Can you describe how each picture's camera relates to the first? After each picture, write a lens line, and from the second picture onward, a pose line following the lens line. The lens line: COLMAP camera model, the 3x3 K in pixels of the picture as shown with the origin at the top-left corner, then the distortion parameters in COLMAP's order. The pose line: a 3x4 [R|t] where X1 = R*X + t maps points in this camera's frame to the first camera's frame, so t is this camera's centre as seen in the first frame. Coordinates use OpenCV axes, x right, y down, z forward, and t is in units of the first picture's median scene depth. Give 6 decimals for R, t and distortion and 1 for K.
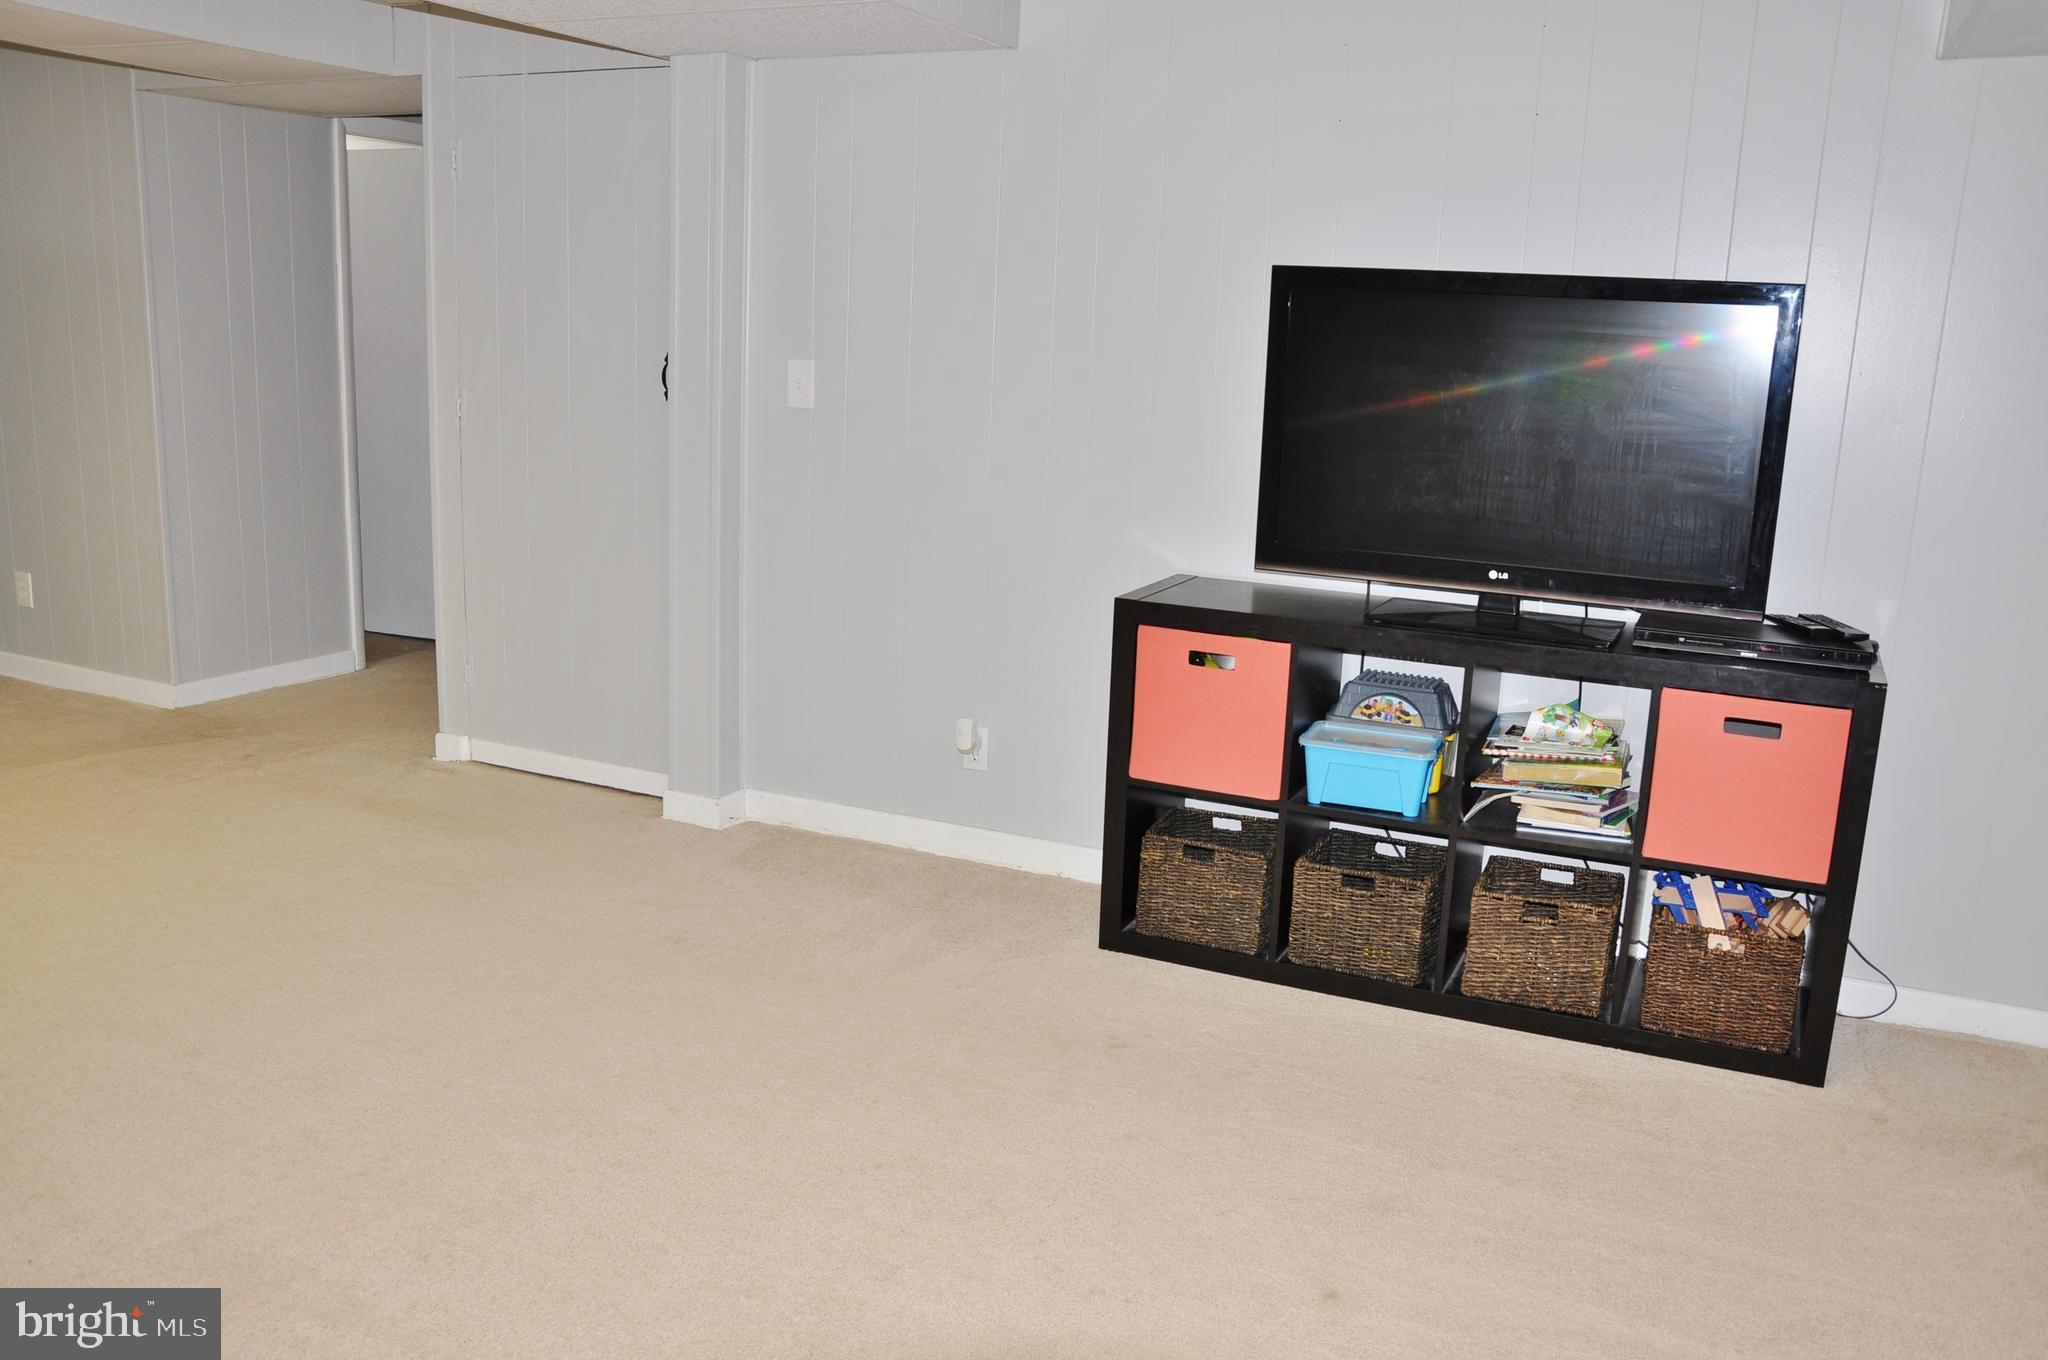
lens RADIAL K [[1608.3, 0, 1023.5], [0, 1608.3, 691.4], [0, 0, 1]] dist [-0.157776, 0.129484]
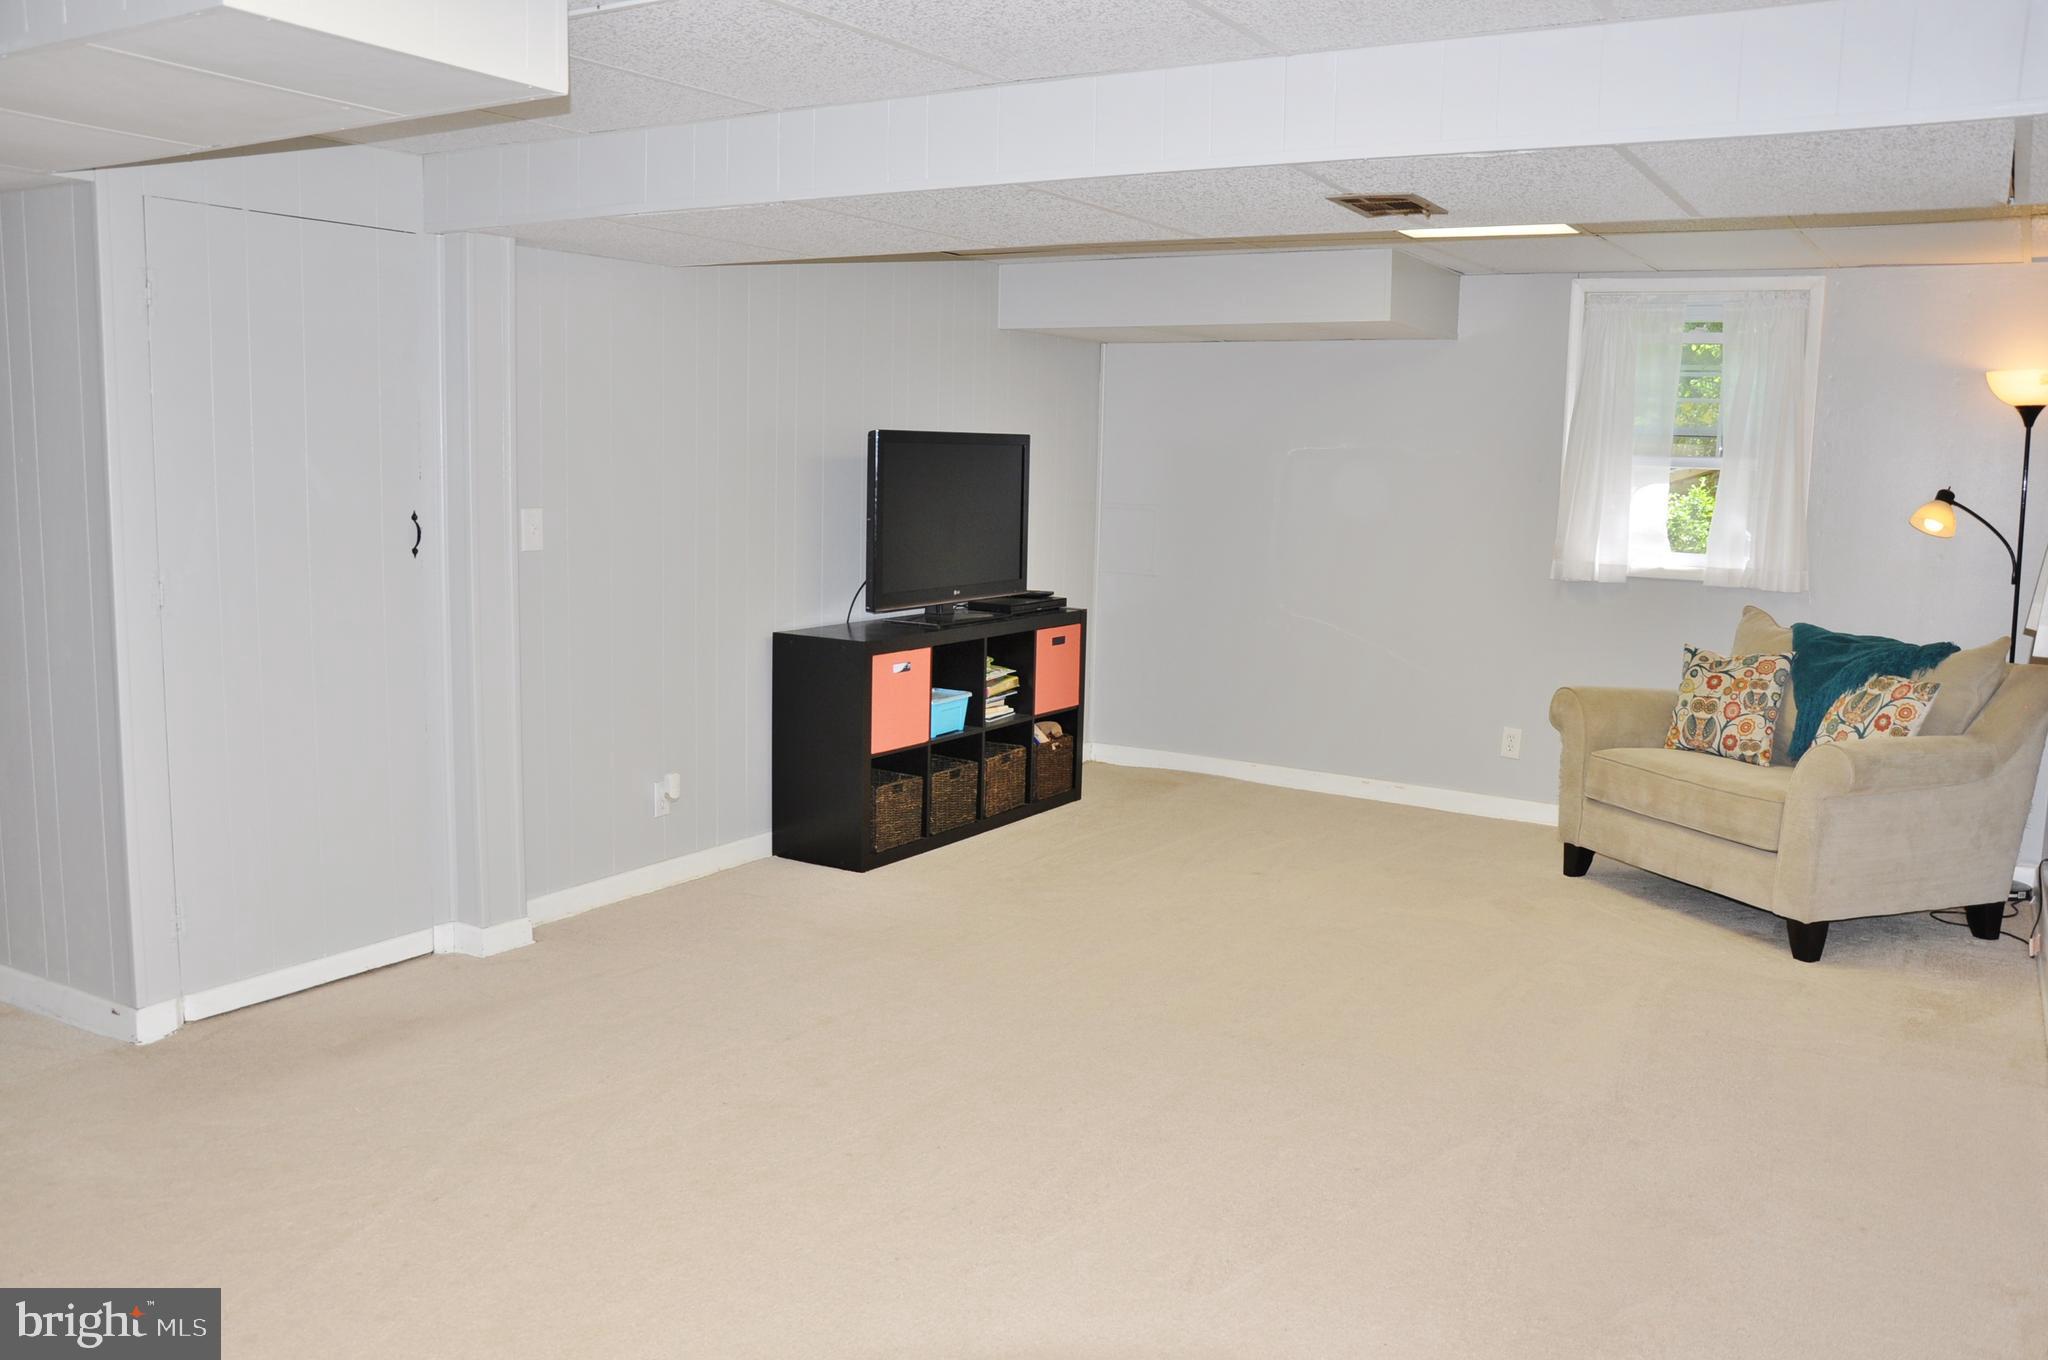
lens RADIAL K [[1691.1, 0, 1024.0], [0, 1691.1, 680.0], [0, 0, 1]] dist [-0.150459, 0.165954]
pose [[0.125168, -0.164565, 0.978392, -1.598387], [0.211928, 0.967822, 0.135675, -0.219173], [-0.969237, 0.190366, 0.156016, 0.617513]]
